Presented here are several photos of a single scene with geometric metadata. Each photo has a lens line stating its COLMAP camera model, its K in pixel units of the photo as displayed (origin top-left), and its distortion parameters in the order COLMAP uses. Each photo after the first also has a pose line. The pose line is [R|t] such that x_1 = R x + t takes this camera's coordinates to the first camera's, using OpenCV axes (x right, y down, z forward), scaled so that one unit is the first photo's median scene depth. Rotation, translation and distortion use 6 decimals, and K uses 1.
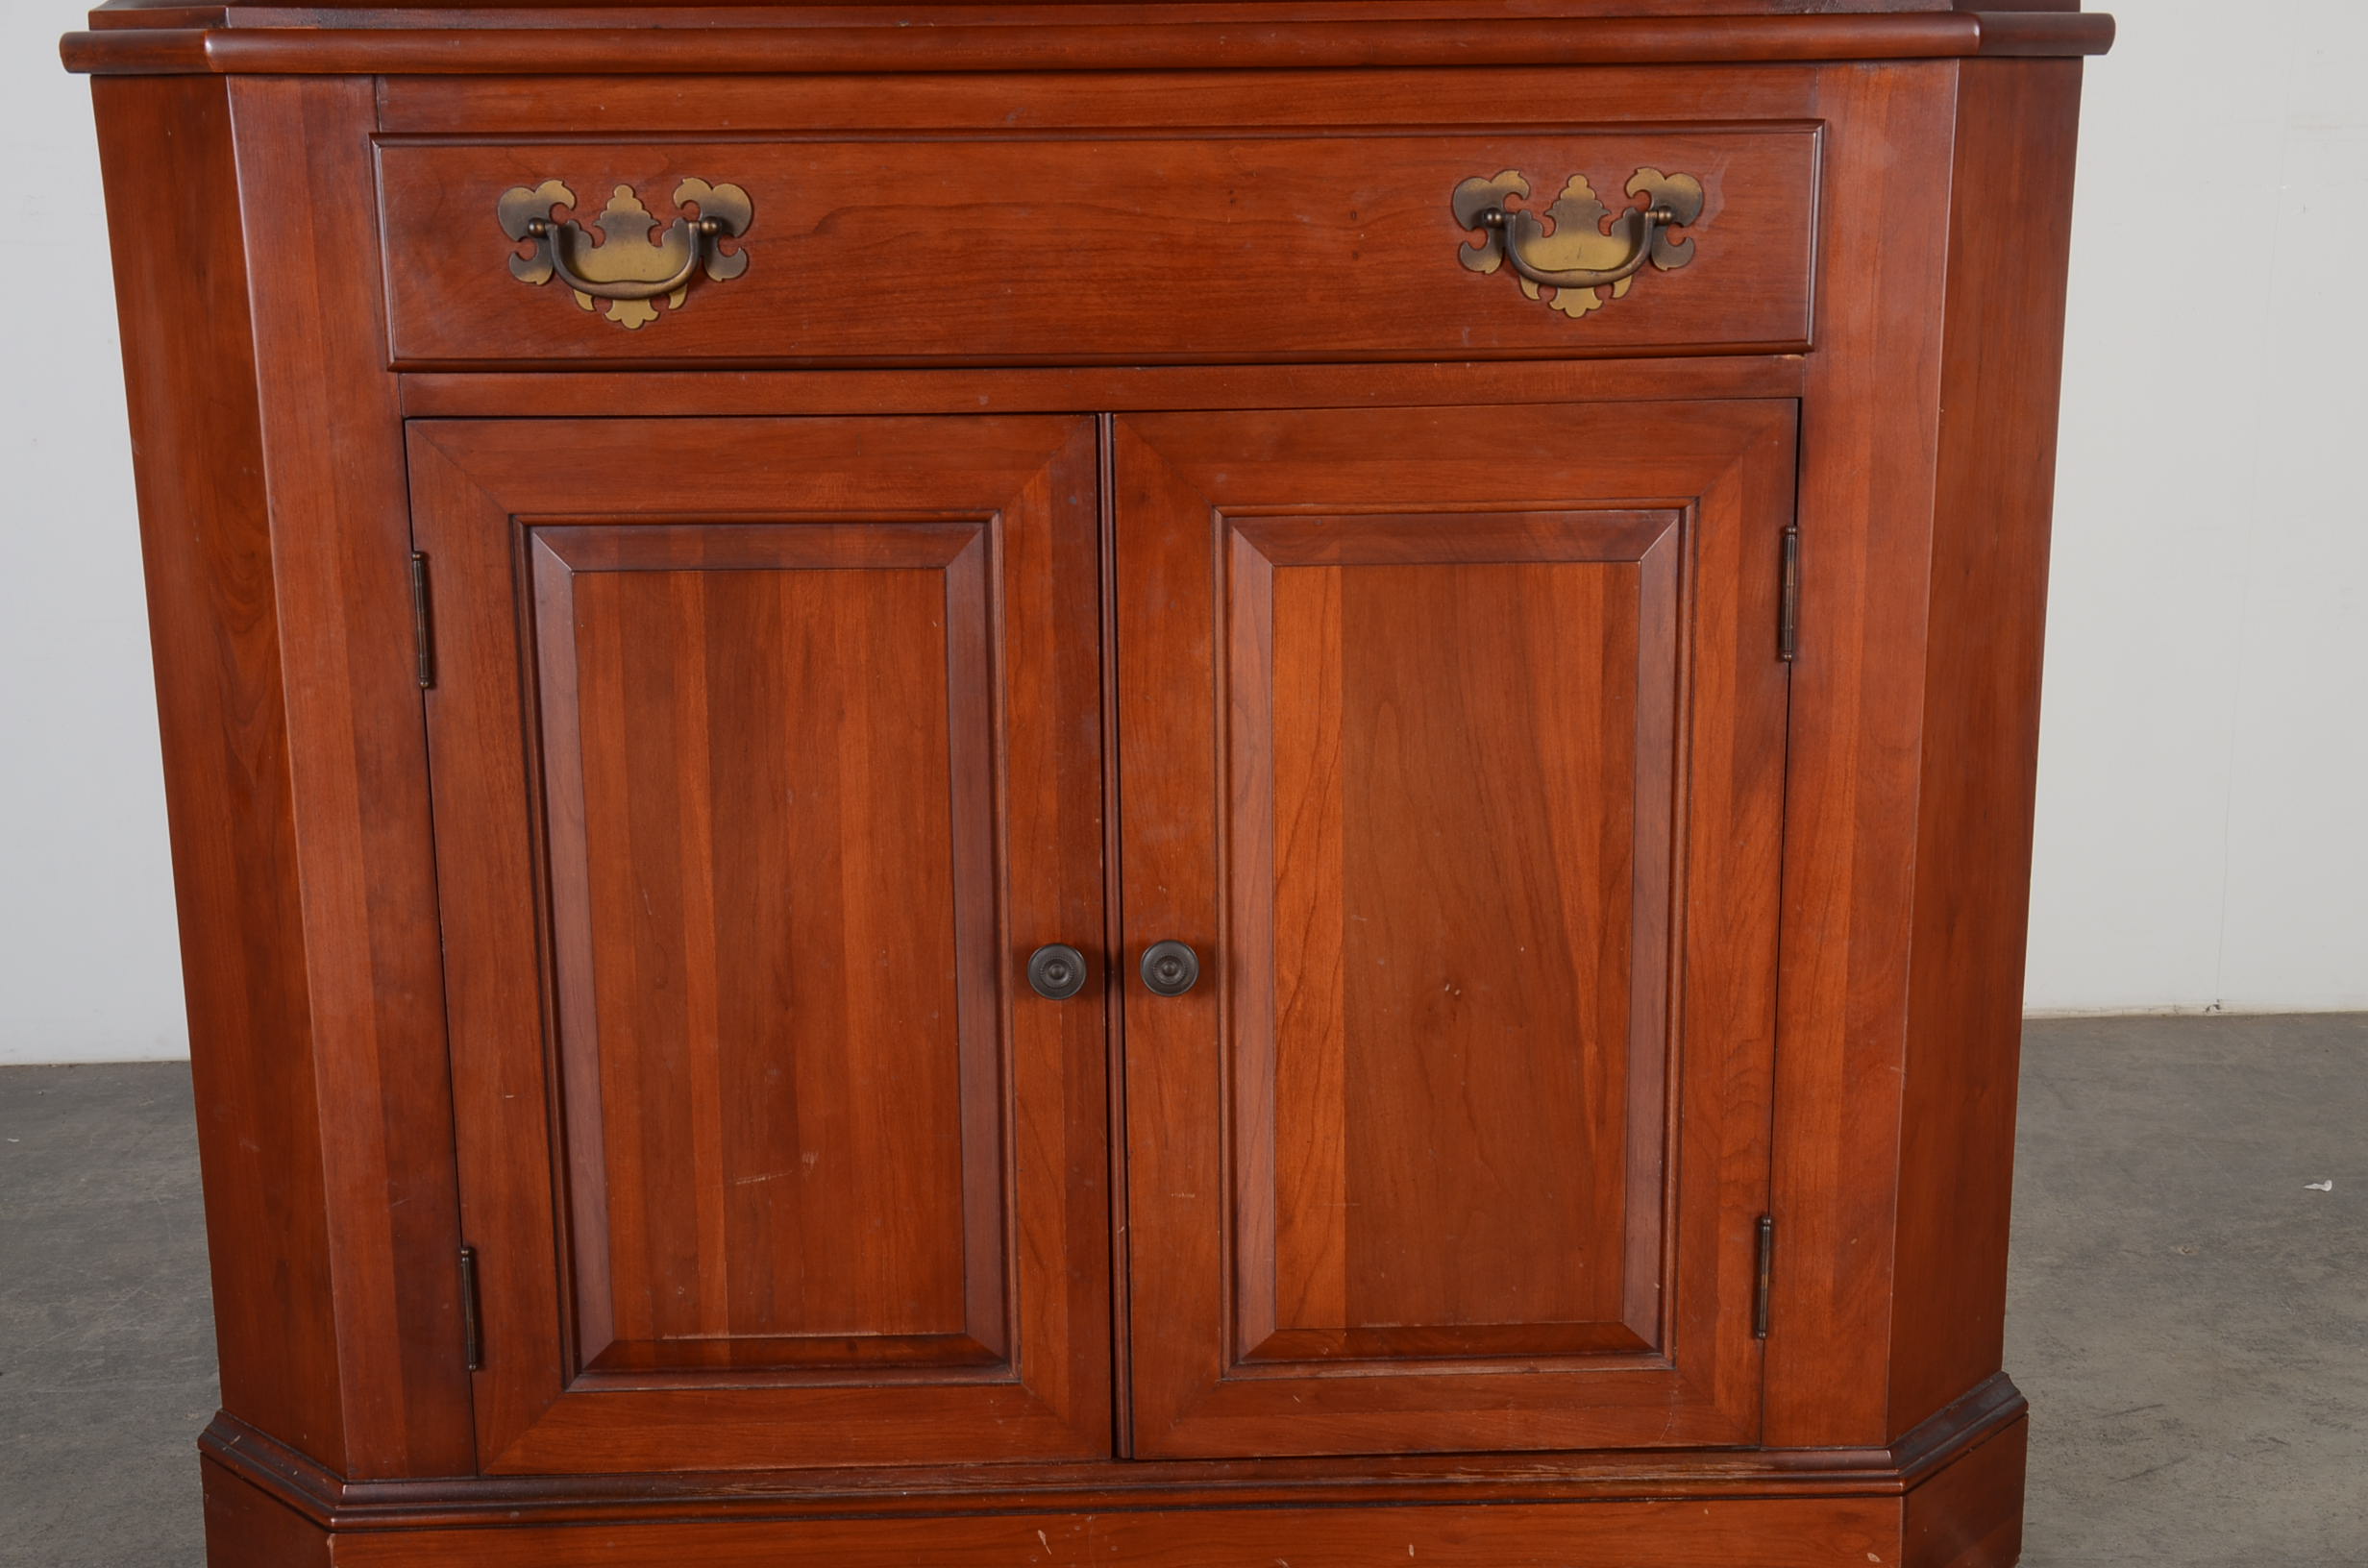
lens RADIAL K [[3092.3, 0, 1176.1], [0, 3092.3, 809.6], [0, 0, 1]] dist [-0.009055, 0.438402]
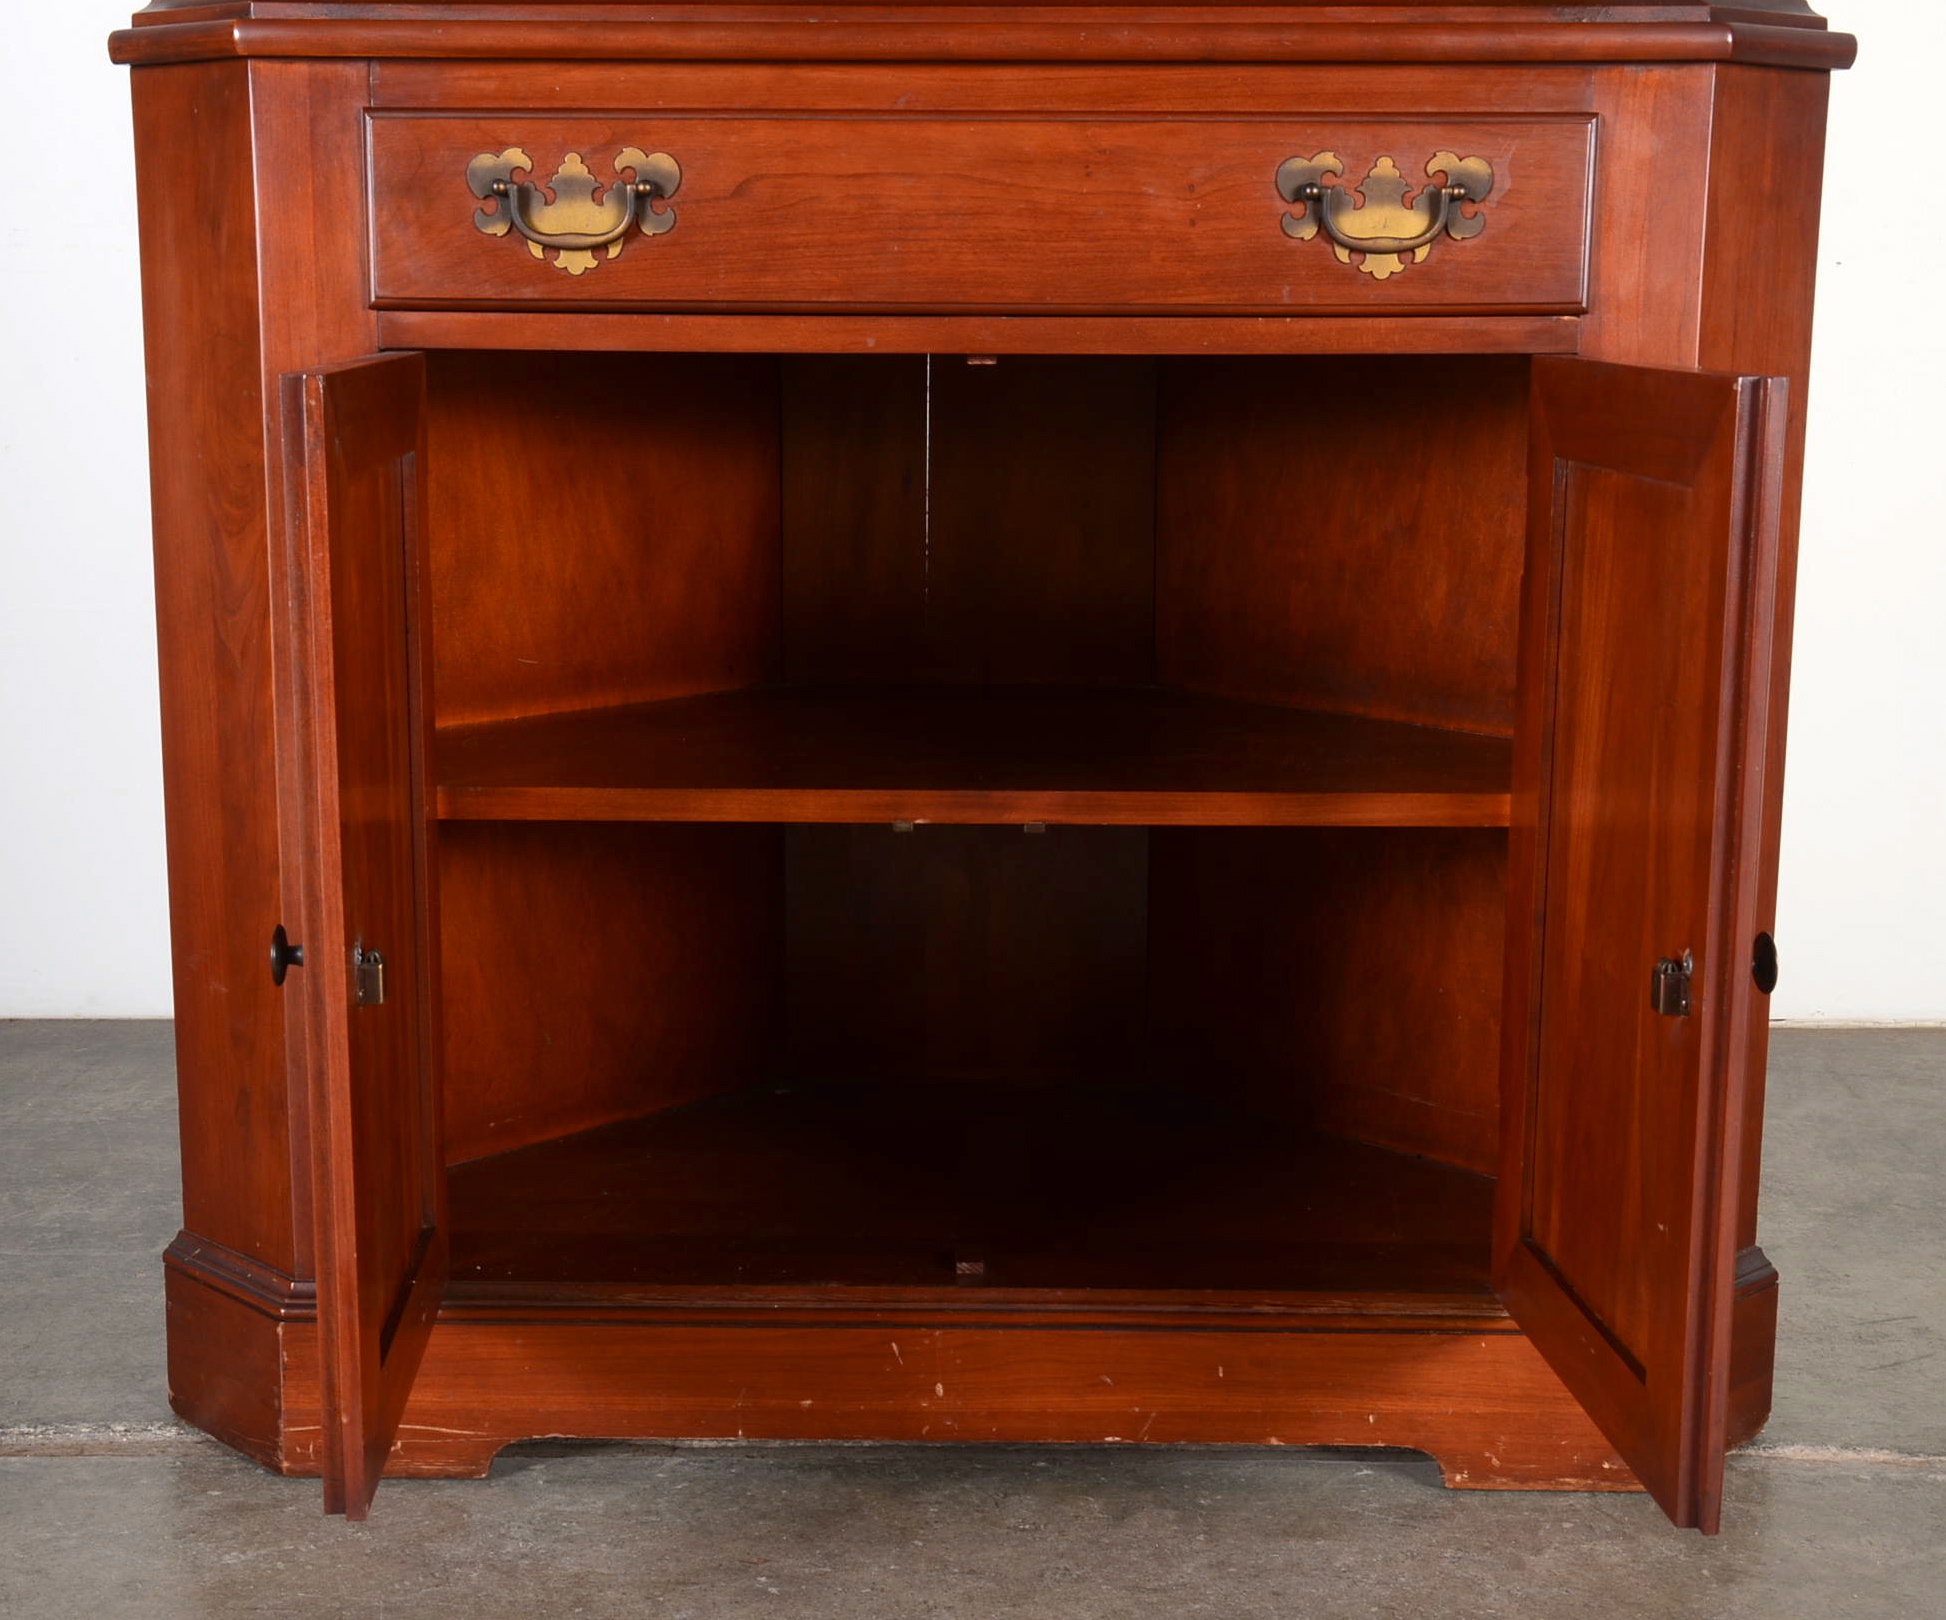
lens RADIAL K [[3122.1, 0, 900.3], [0, 3122.1, 807.8], [0, 0, 1]] dist [-0.010289, 0.341495]
pose [[0.998883, 0.023034, -0.041270, 0.001395], [-0.024945, 0.998611, -0.046405, 0.094744], [0.040144, 0.047382, 0.998070, -0.163938]]
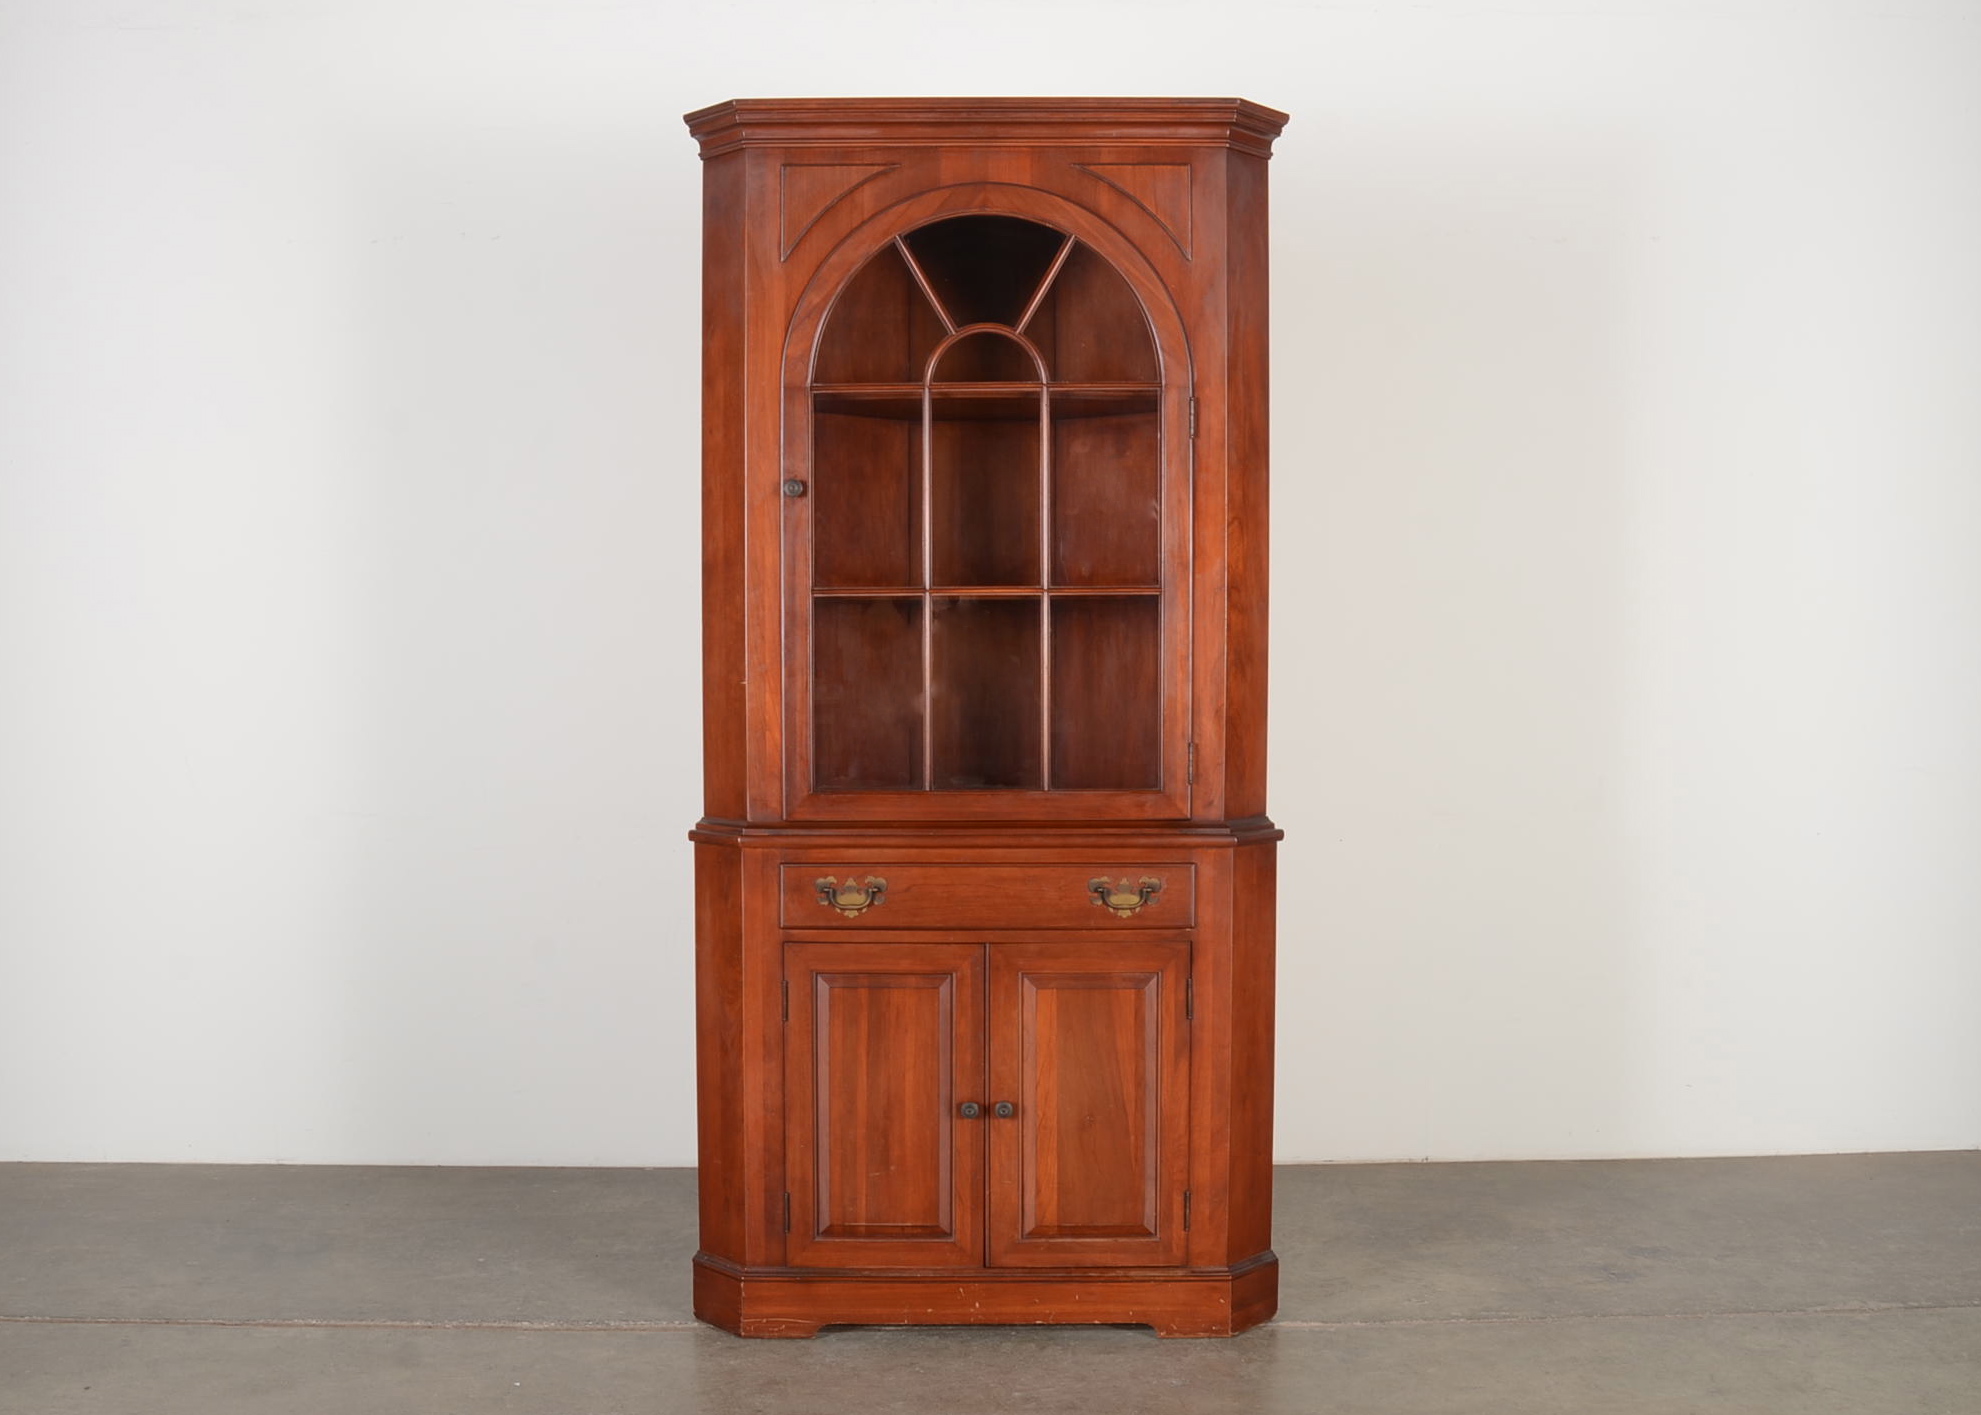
lens RADIAL K [[2034.2, 0, 936.5], [0, 2034.2, 708.1], [0, 0, 1]] dist [-0.146428, 0.000011]
pose [[0.999401, 0.010948, -0.032817, -0.007925], [-0.017085, 0.981041, -0.193045, 0.048869], [0.030081, 0.193490, 0.980641, -1.213381]]
